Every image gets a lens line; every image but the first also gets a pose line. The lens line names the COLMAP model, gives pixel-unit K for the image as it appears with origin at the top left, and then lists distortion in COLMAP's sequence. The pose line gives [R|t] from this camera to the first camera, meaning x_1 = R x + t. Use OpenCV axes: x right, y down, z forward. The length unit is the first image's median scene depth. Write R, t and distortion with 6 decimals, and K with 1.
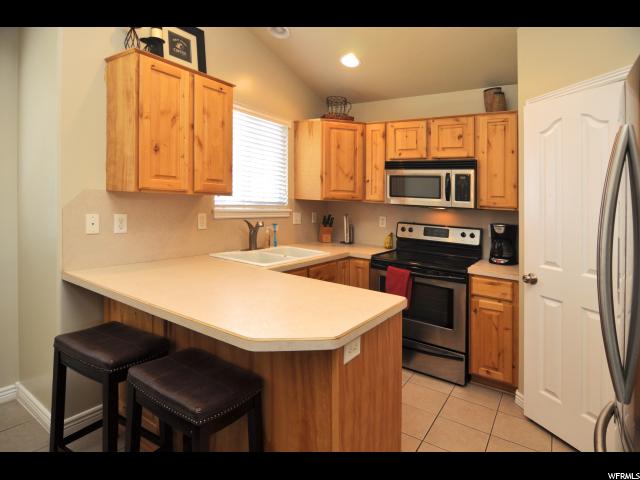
lens RADIAL K [[353.4, 0, 318.5], [0, 353.4, 193.1], [0, 0, 1]] dist [-0.000992, -0.001406]
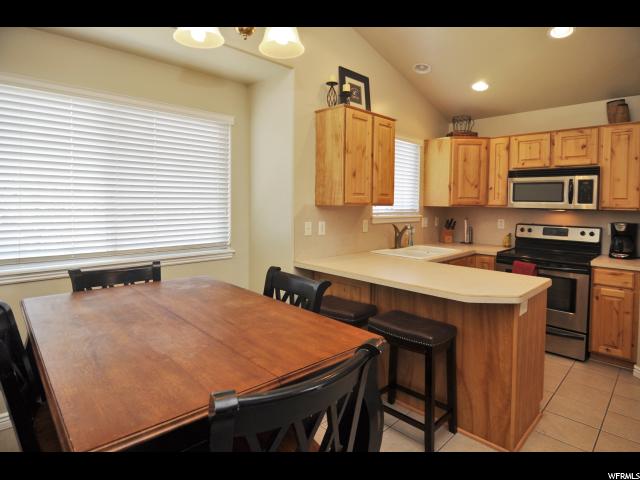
lens RADIAL K [[362.0, 0, 321.4], [0, 362.0, 224.4], [0, 0, 1]] dist [-0.003723, -0.007833]
pose [[0.983507, -0.022980, -0.179402, -0.220591], [0.035397, 0.997170, 0.066320, -0.016951], [0.177371, -0.071577, 0.981538, -0.294279]]
